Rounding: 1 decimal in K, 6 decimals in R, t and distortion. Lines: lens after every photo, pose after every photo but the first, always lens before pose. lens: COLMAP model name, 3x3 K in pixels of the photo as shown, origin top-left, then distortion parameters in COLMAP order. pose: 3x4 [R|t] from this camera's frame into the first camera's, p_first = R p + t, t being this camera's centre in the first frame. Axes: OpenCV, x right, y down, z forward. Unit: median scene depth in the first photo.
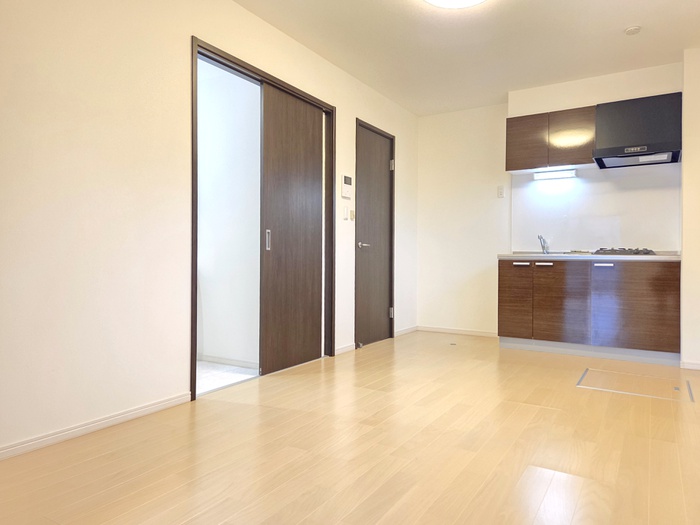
lens RADIAL K [[463.4, 0, 348.2], [0, 463.4, 258.7], [0, 0, 1]] dist [0.074651, -0.103177]
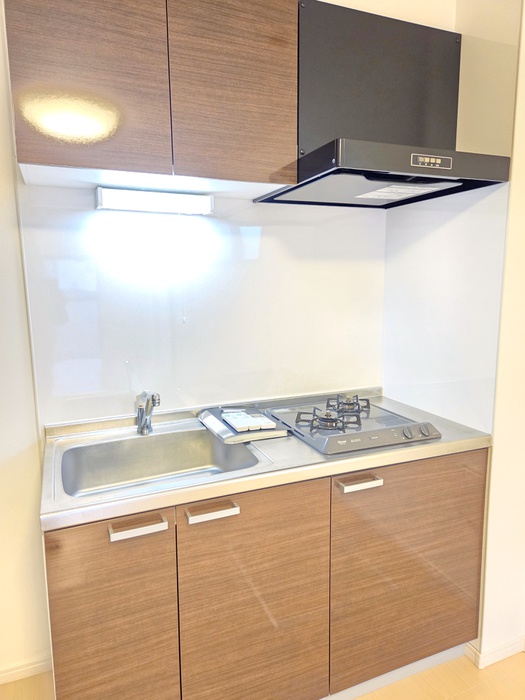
lens RADIAL K [[463.4, 0, 262.5], [0, 463.4, 350.0], [0, 0, 1]] dist [0.074651, -0.103177]
pose [[0.577162, -0.126284, 0.806806, 0.206430], [0.013913, 0.989348, 0.144903, -0.129090], [-0.816511, -0.072407, 0.572771, 0.791178]]
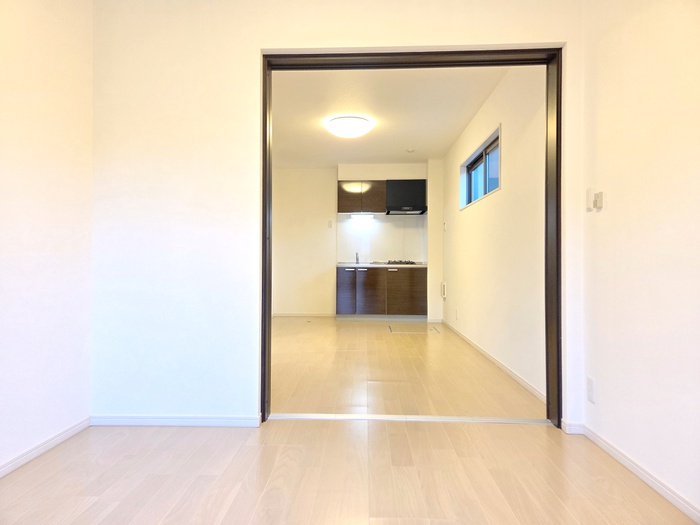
lens RADIAL K [[463.4, 0, 348.2], [0, 463.4, 258.7], [0, 0, 1]] dist [0.074651, -0.103177]
pose [[0.869479, 0.005919, 0.493935, -0.463109], [0.002795, 0.999853, -0.016902, -0.000313], [-0.493963, 0.016077, 0.869335, -0.452373]]
